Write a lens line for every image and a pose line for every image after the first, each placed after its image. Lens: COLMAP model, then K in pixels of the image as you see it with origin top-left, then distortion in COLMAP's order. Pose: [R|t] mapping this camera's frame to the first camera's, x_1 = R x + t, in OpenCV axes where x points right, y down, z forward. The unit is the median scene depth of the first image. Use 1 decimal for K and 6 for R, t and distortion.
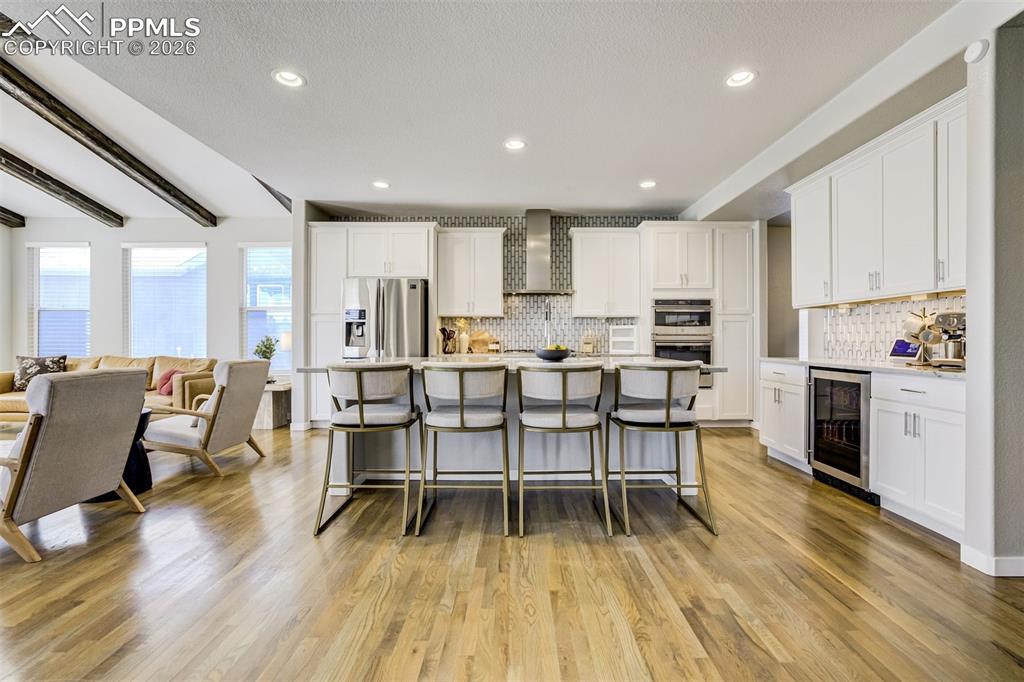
lens RADIAL K [[444.8, 0, 519.7], [0, 444.8, 335.9], [0, 0, 1]] dist [-0.017240, 0.000079]
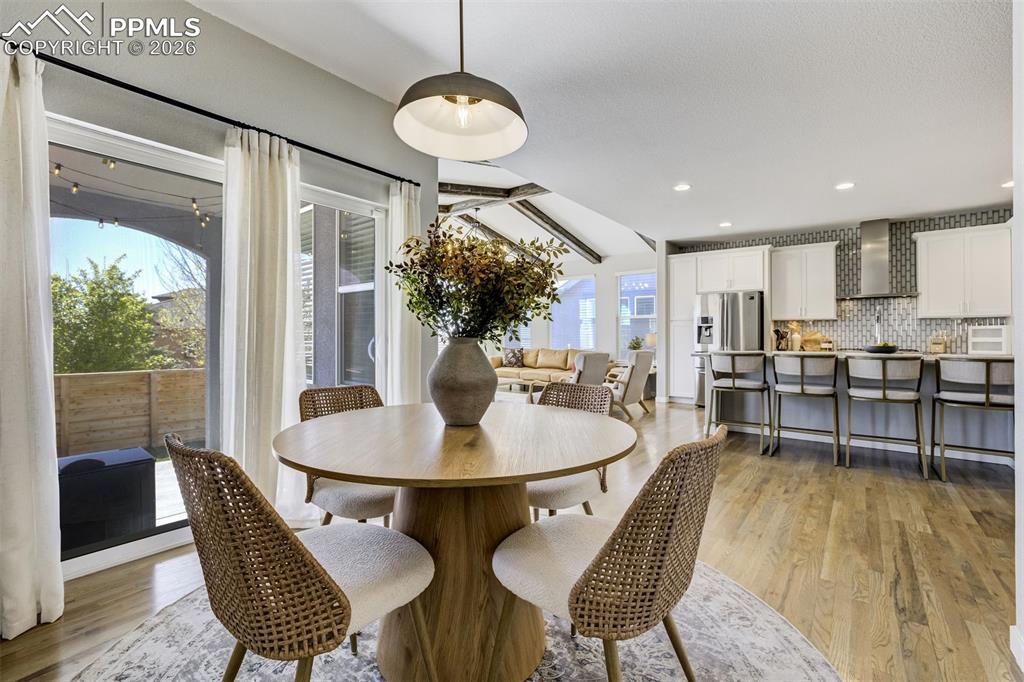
lens RADIAL K [[436.7, 0, 518.9], [0, 436.7, 337.6], [0, 0, 1]] dist [-0.030702, 0.008318]
pose [[0.779613, 0.002070, -0.626258, 0.021579], [-0.001250, 0.999998, 0.001750, 0.003170], [0.626260, -0.000581, 0.779614, -0.394093]]
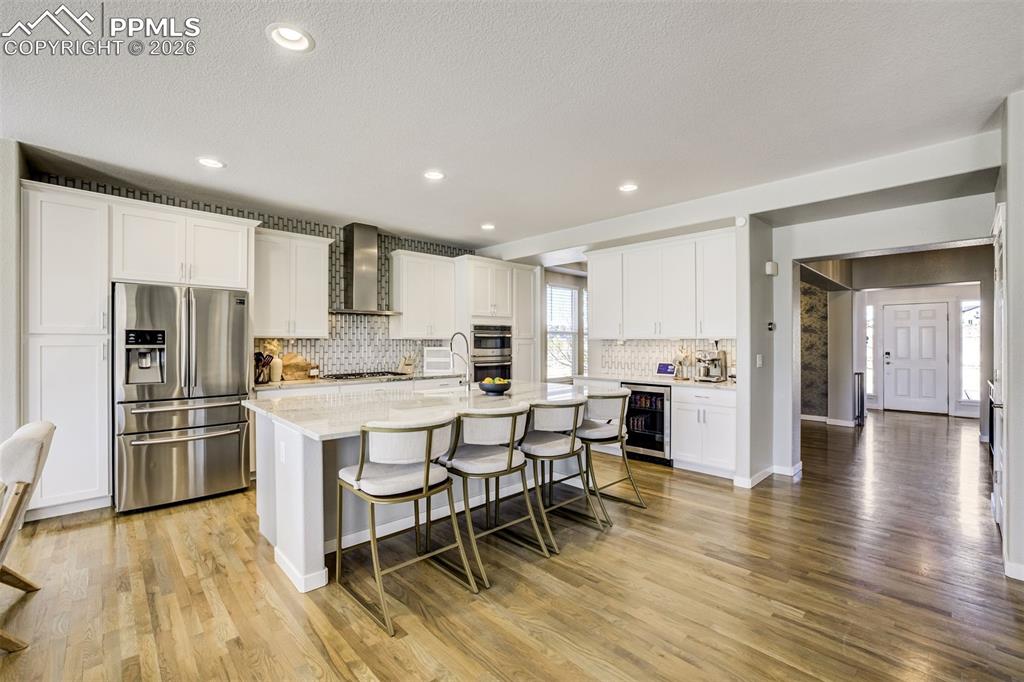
lens RADIAL K [[436.7, 0, 518.9], [0, 436.7, 337.6], [0, 0, 1]] dist [-0.030702, 0.008318]
pose [[0.719589, 0.008501, 0.694348, -0.395344], [-0.006490, 0.999964, -0.005517, -0.045703], [-0.694370, -0.000536, 0.719618, 0.122013]]
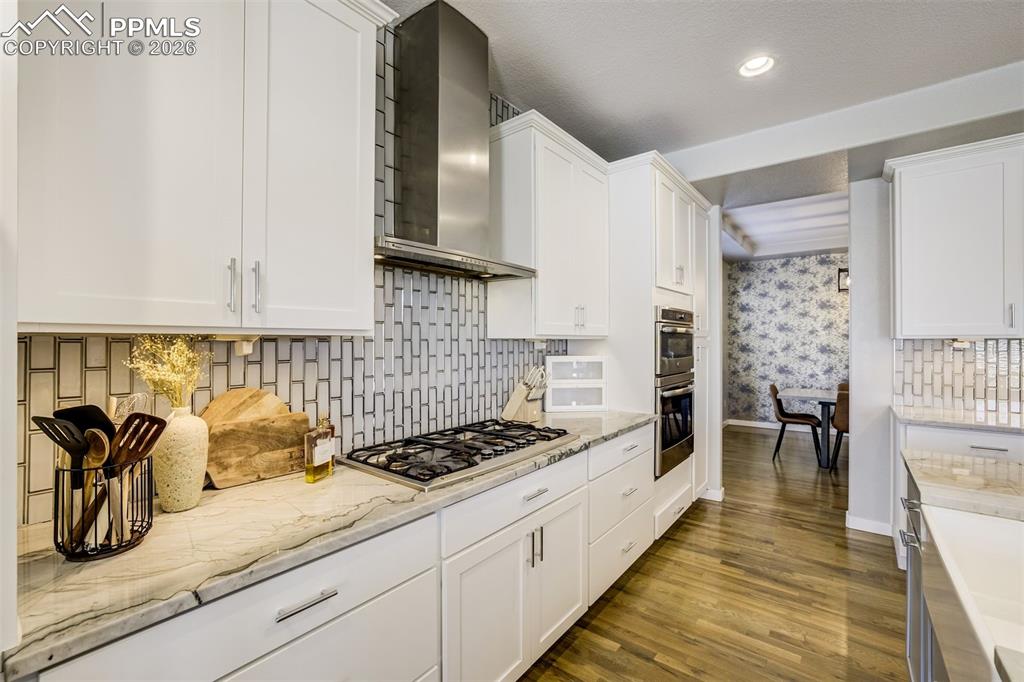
lens RADIAL K [[436.7, 0, 518.9], [0, 436.7, 337.6], [0, 0, 1]] dist [-0.030702, 0.008318]
pose [[0.620404, 0.004796, 0.784267, -0.203519], [-0.000968, 0.999985, -0.005349, -0.044050], [-0.784282, 0.002560, 0.620400, 0.830944]]
